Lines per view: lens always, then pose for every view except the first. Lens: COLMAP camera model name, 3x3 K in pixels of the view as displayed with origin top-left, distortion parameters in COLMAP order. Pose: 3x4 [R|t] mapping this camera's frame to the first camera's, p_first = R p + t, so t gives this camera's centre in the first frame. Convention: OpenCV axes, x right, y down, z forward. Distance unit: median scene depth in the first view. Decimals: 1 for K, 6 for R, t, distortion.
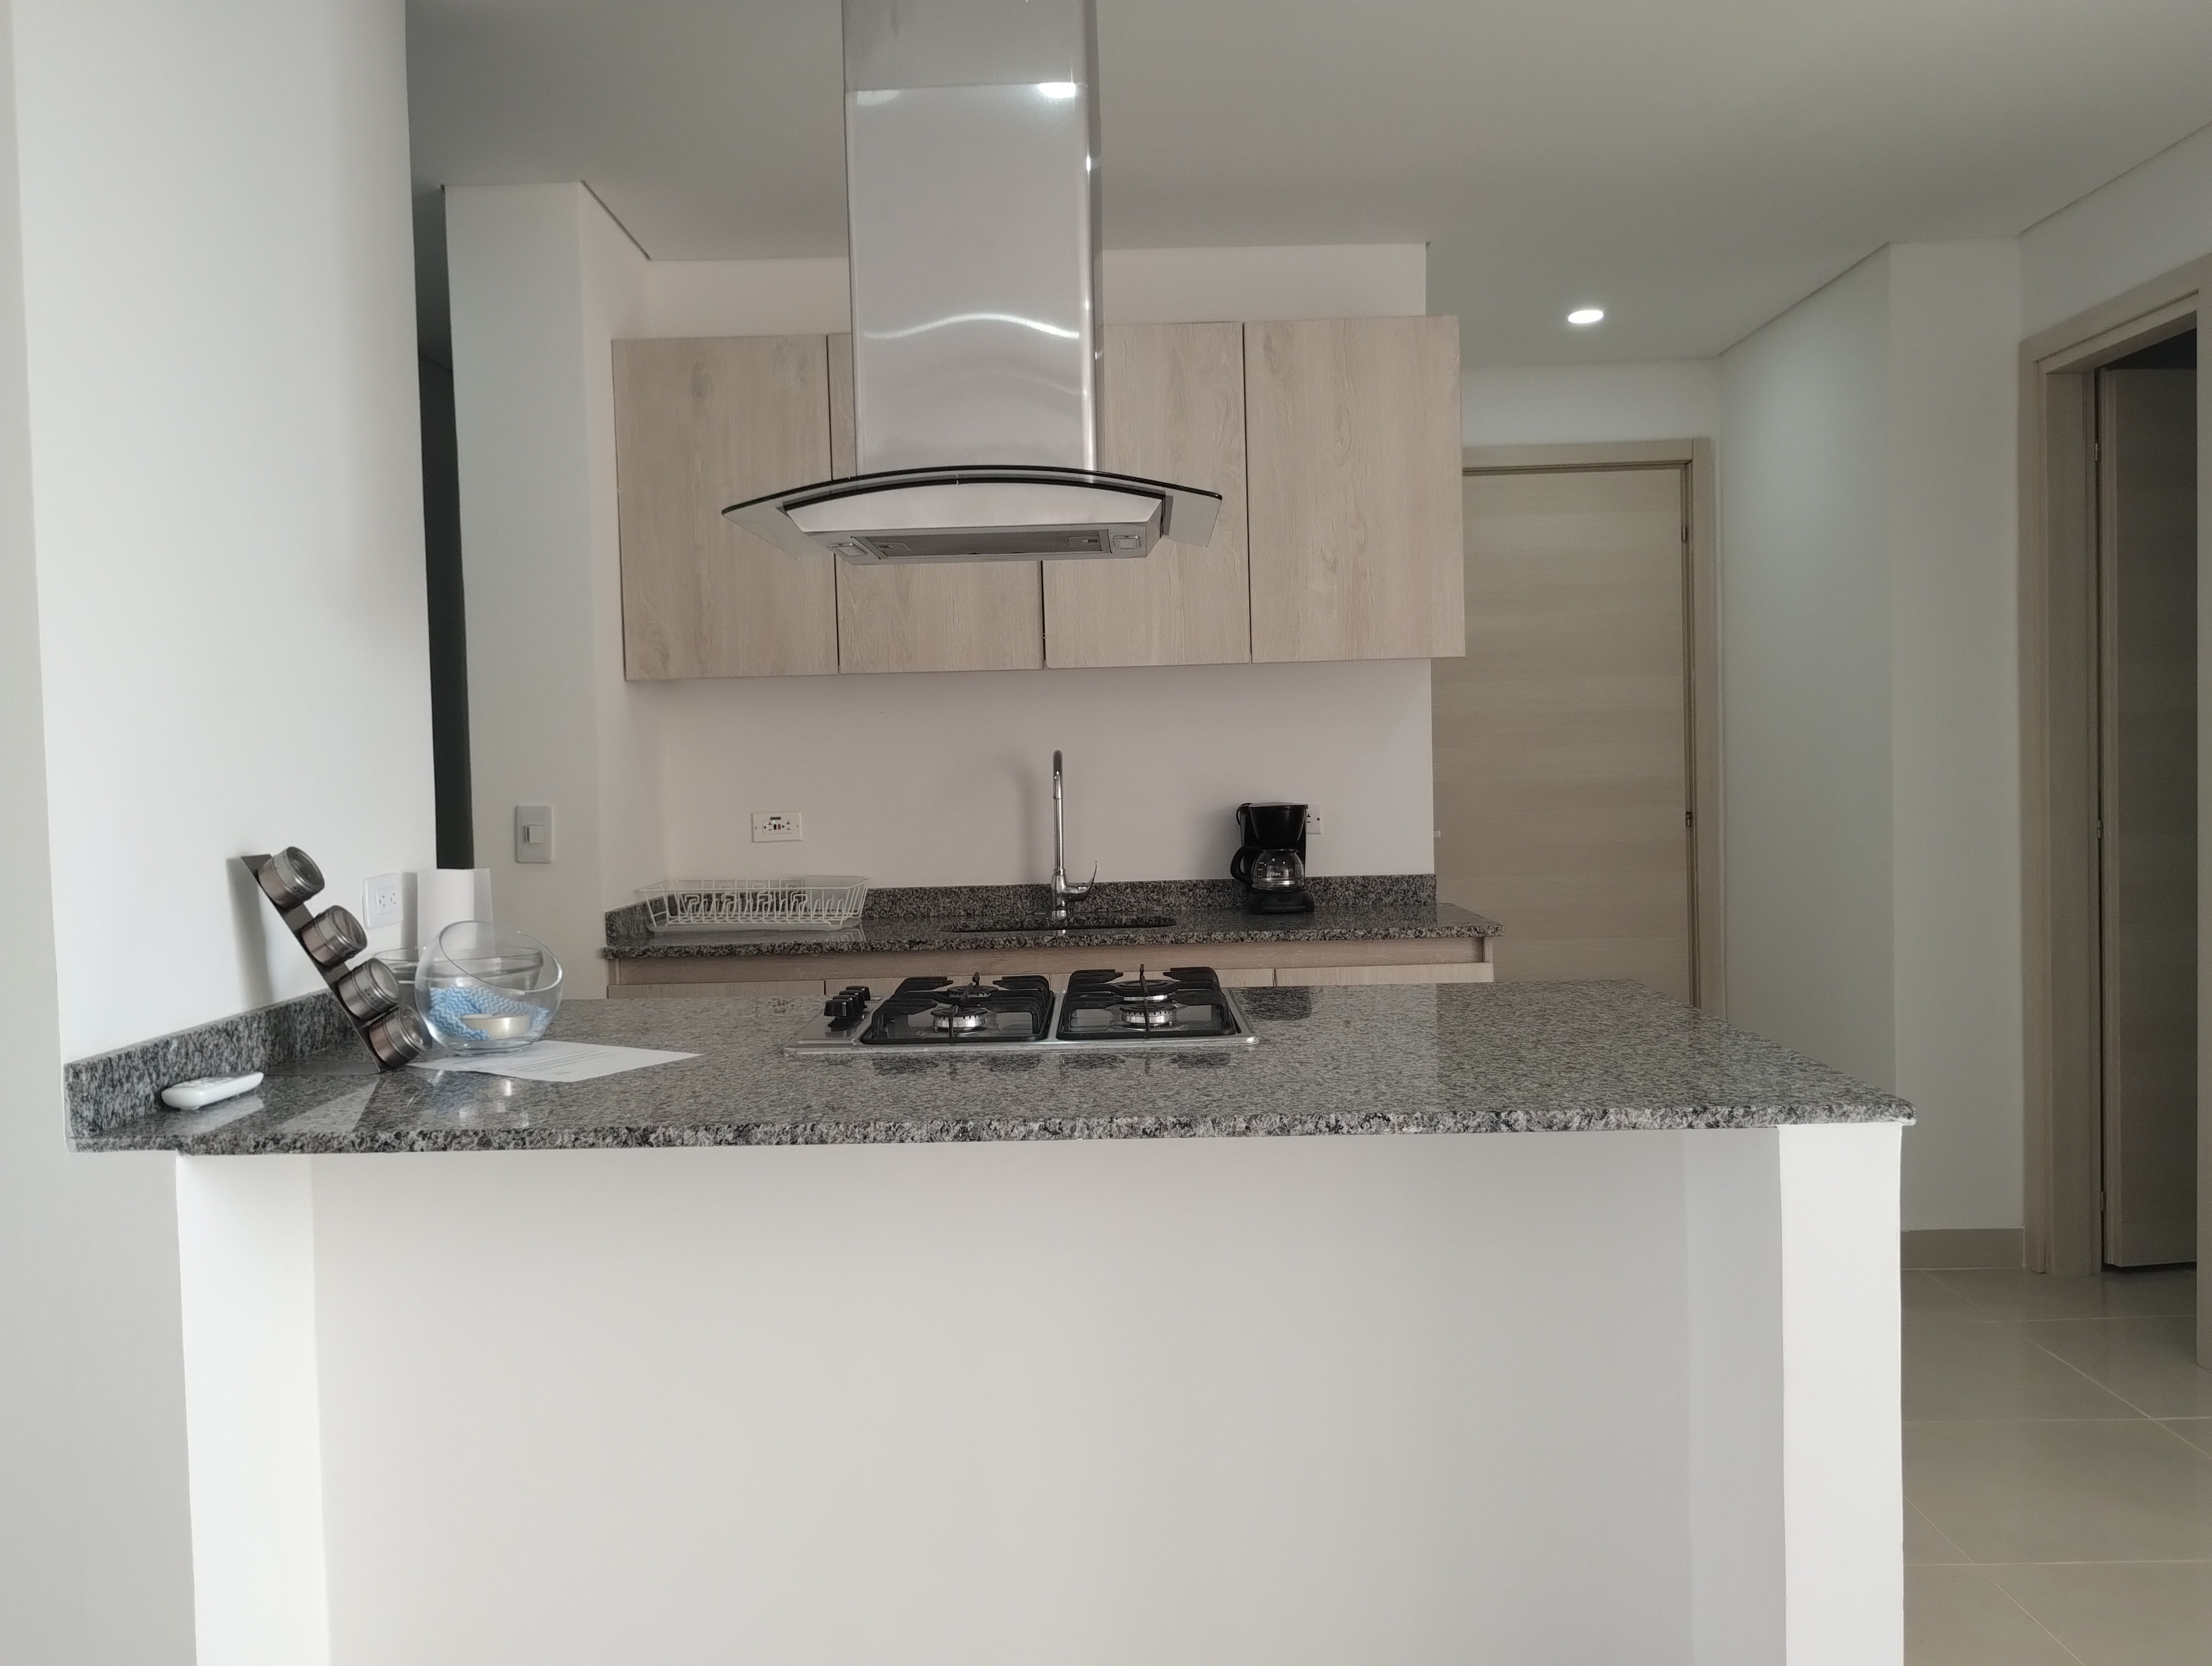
lens RADIAL K [[1831.4, 0, 1106.0], [0, 1831.4, 833.0], [0, 0, 1]] dist [0.100622, -0.179493]
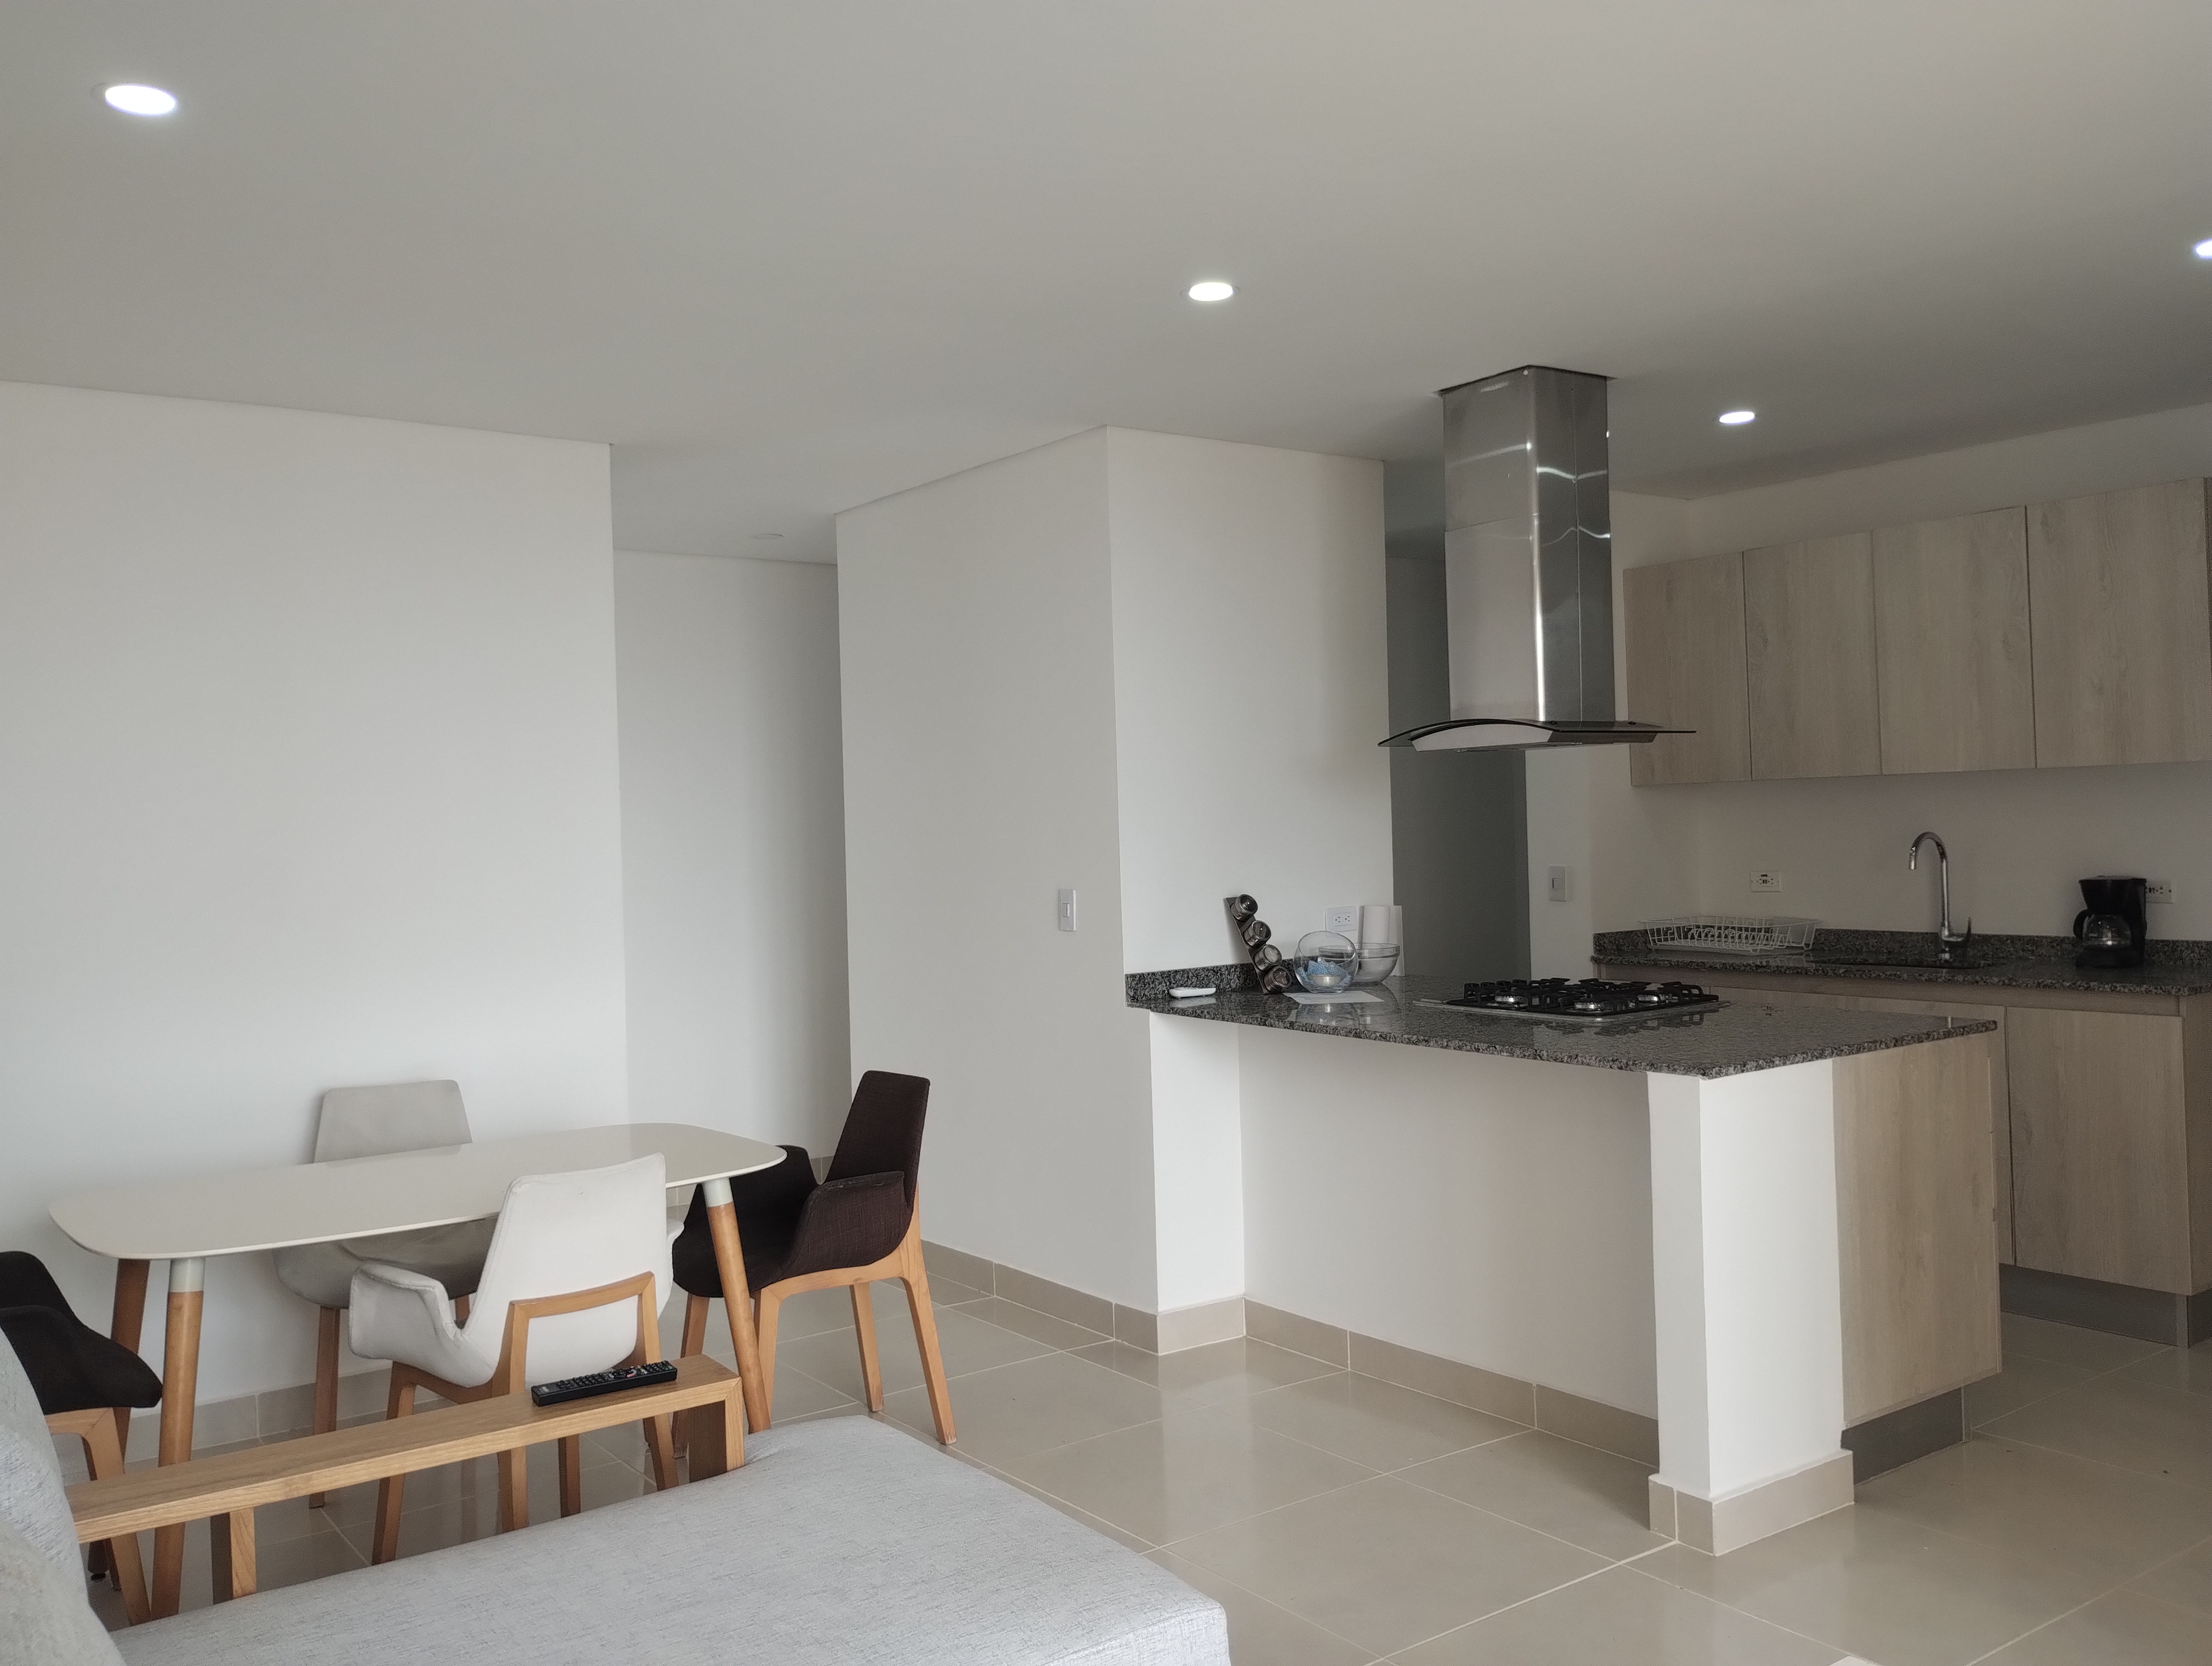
lens RADIAL K [[1831.4, 0, 1106.0], [0, 1831.4, 833.0], [0, 0, 1]] dist [0.100622, -0.179493]
pose [[0.595664, 0.012991, -0.803128, 0.735969], [-0.015676, 0.999867, 0.004546, -0.043599], [0.803080, 0.009882, 0.595789, -0.289429]]
